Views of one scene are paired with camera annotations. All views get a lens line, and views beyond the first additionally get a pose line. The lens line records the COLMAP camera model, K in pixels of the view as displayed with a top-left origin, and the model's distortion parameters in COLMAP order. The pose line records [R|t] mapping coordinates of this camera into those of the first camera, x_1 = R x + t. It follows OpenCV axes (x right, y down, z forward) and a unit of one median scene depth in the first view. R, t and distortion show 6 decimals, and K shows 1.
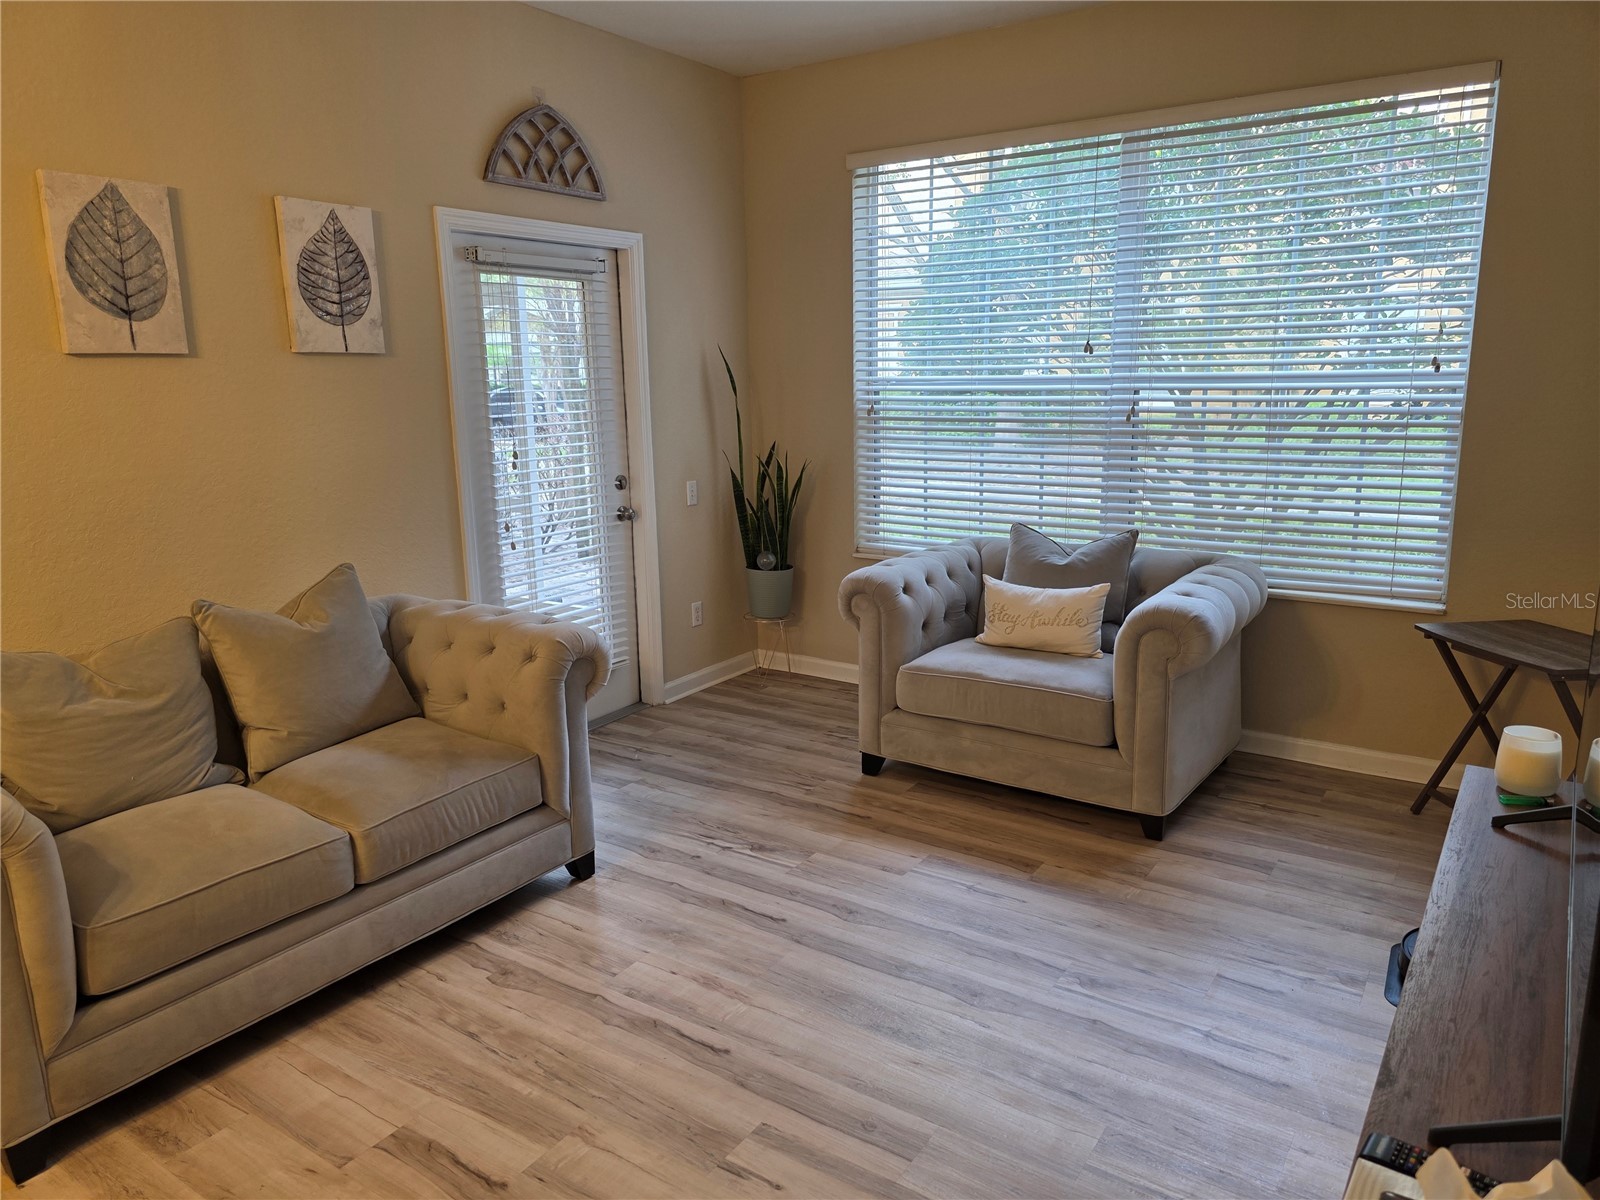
lens RADIAL K [[1073.3, 0, 794.0], [0, 1073.3, 592.2], [0, 0, 1]] dist [0.055689, -0.044873]
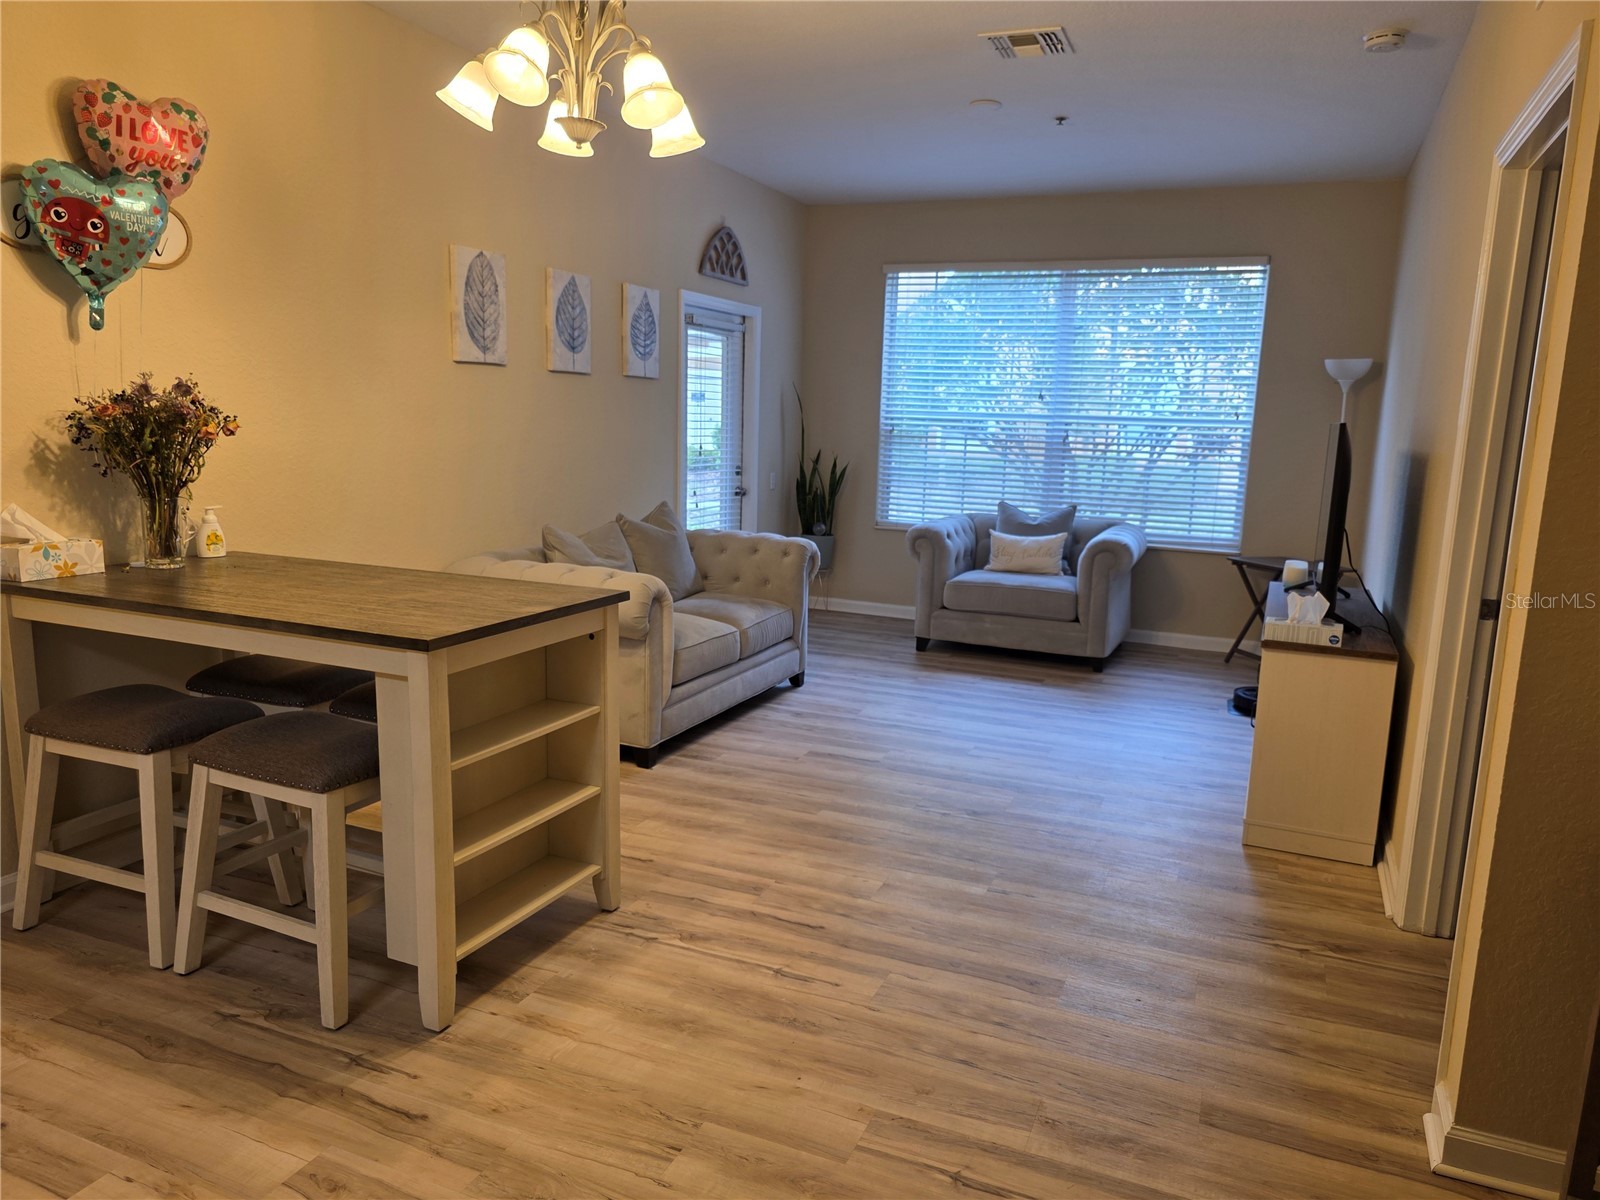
lens RADIAL K [[1073.3, 0, 806.2], [0, 1073.3, 596.3], [0, 0, 1]] dist [0.055689, -0.044873]
pose [[0.979295, 0.015608, 0.201837, -0.490784], [-0.009215, 0.999427, -0.032575, 0.163111], [-0.202230, 0.030041, 0.978877, -0.637659]]
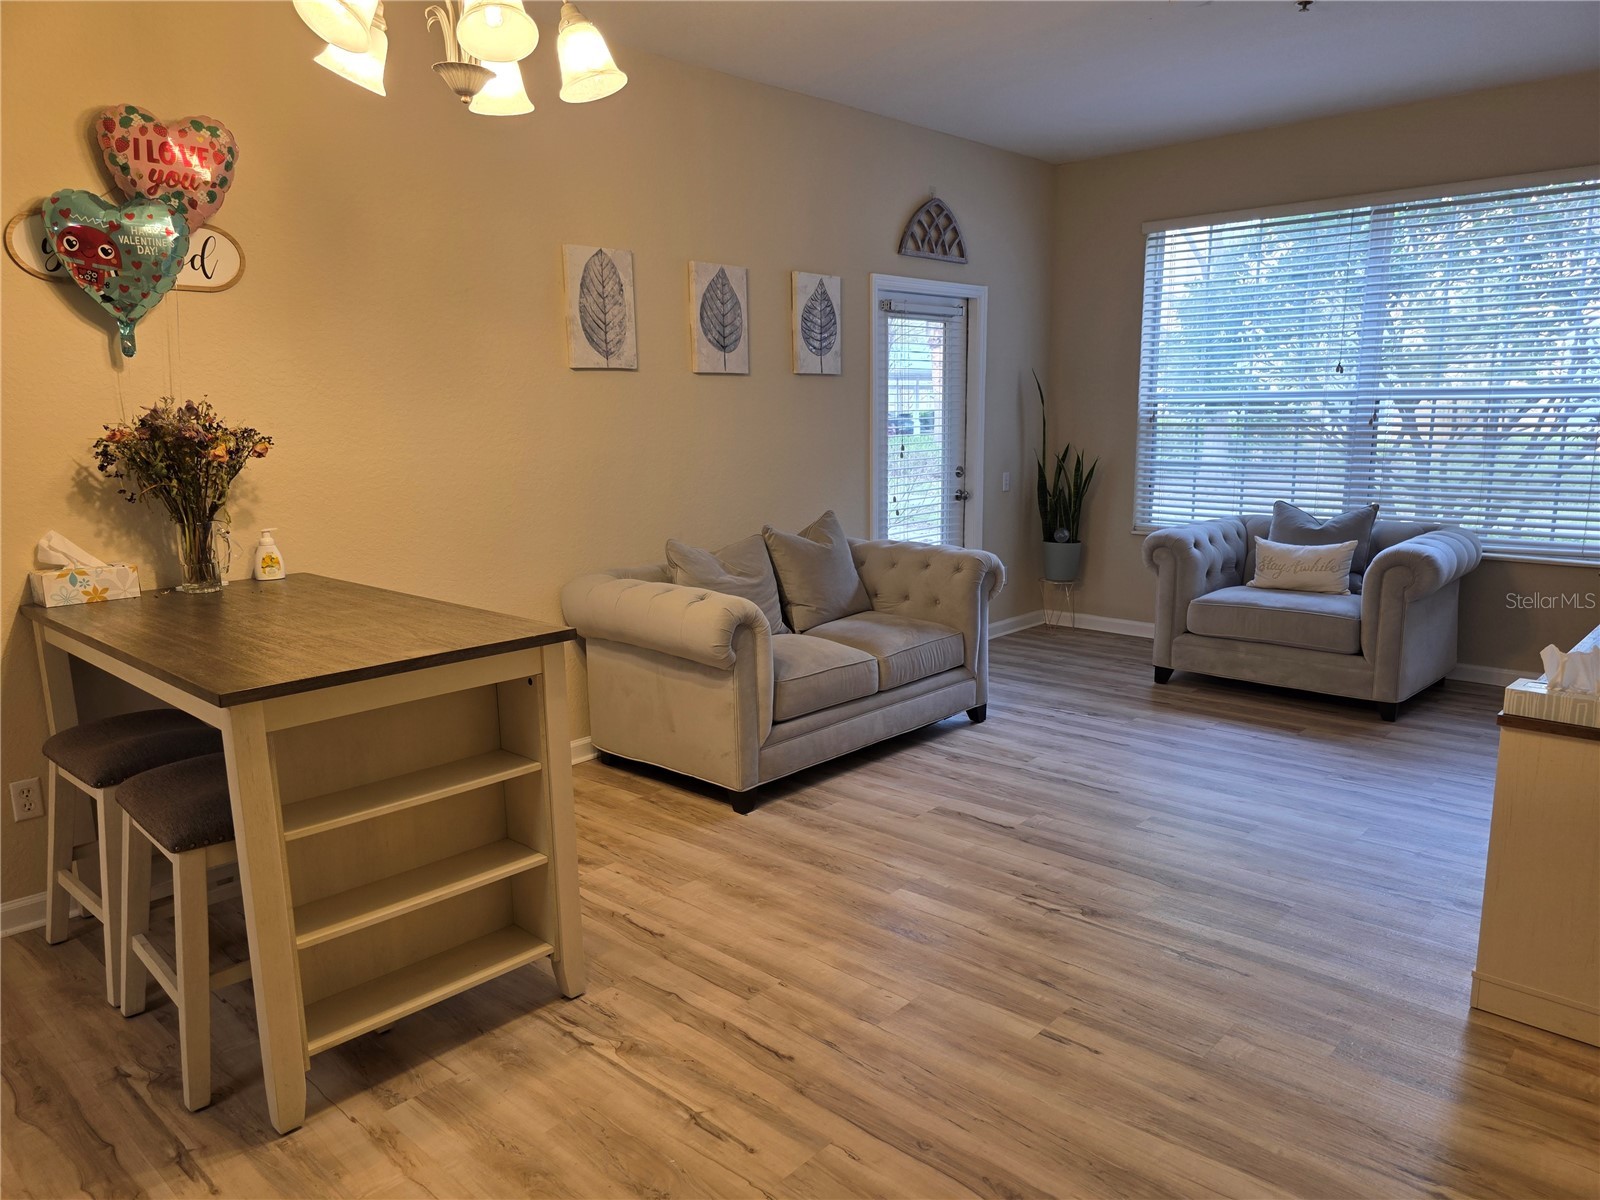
lens RADIAL K [[1073.3, 0, 812.4], [0, 1073.3, 612.7], [0, 0, 1]] dist [0.055689, -0.044873]
pose [[0.990150, 0.030598, -0.136627, -0.207983], [-0.032143, 0.999442, -0.009119, 0.124326], [0.136272, 0.013421, 0.990581, -0.471959]]
